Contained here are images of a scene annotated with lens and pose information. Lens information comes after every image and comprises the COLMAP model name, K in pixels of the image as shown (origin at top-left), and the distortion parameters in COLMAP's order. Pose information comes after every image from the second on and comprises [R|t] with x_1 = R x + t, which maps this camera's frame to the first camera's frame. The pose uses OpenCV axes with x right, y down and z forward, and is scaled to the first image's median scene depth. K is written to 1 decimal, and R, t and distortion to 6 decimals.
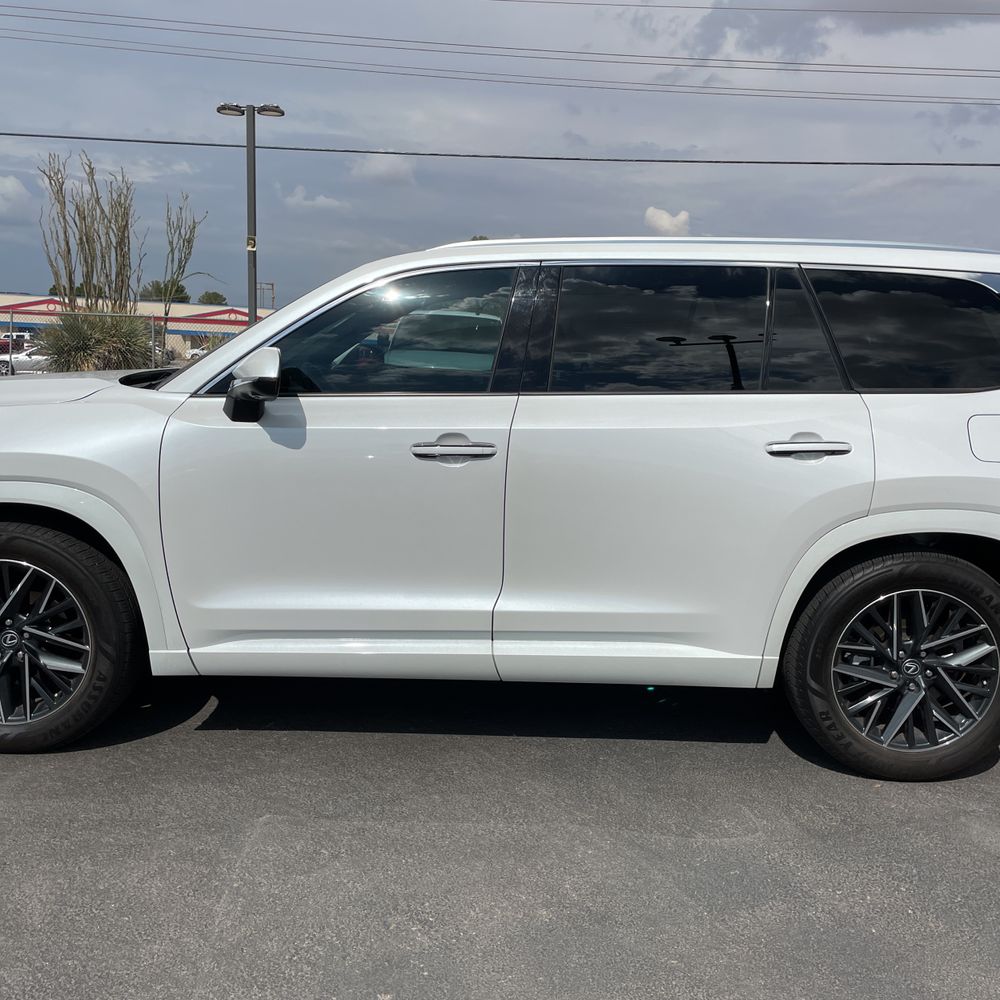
lens RADIAL K [[1000.3, 0, 520.2], [0, 1000.3, 488.3], [0, 0, 1]] dist [0.104432, -0.182615]
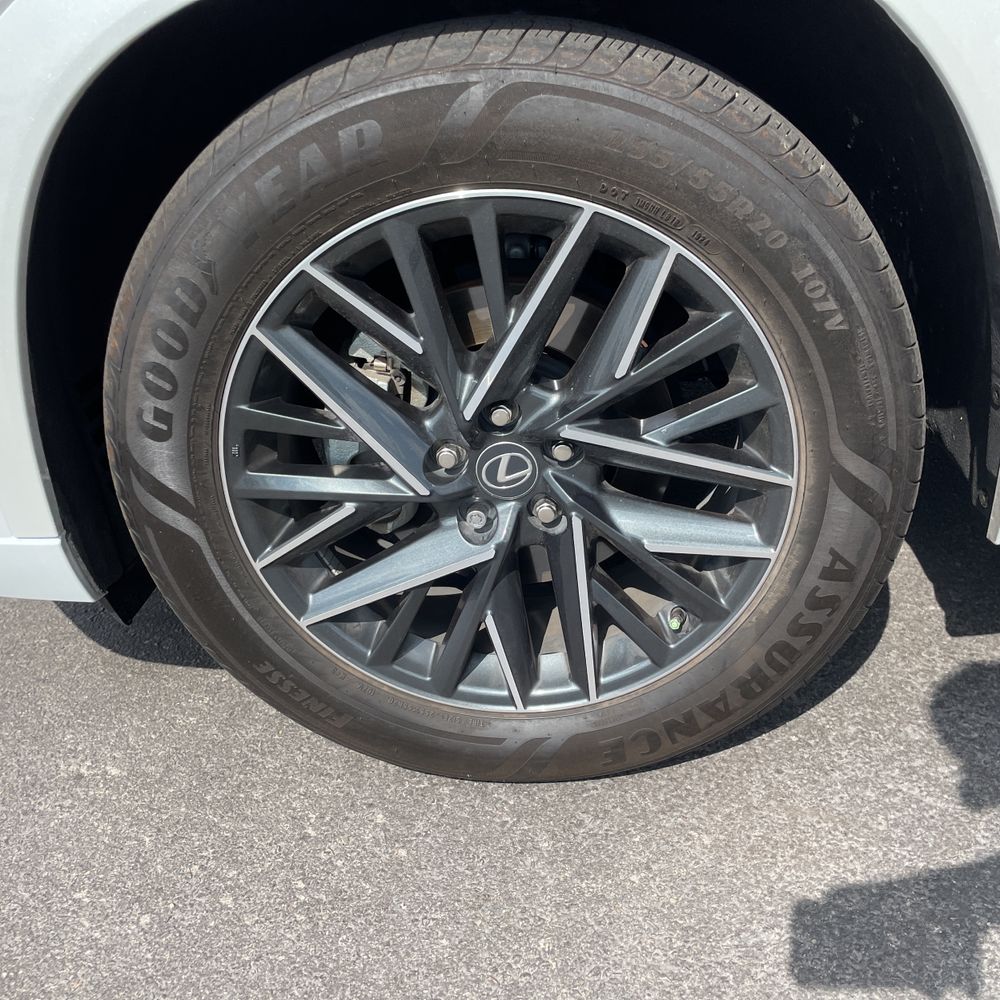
lens RADIAL K [[1000.3, 0, 520.2], [0, 1000.3, 488.3], [0, 0, 1]] dist [0.104432, -0.182615]
pose [[0.990442, -0.082853, -0.110271, -0.466826], [0.114341, 0.940329, 0.320479, 0.059547], [0.077138, -0.330024, 0.940815, 0.719473]]
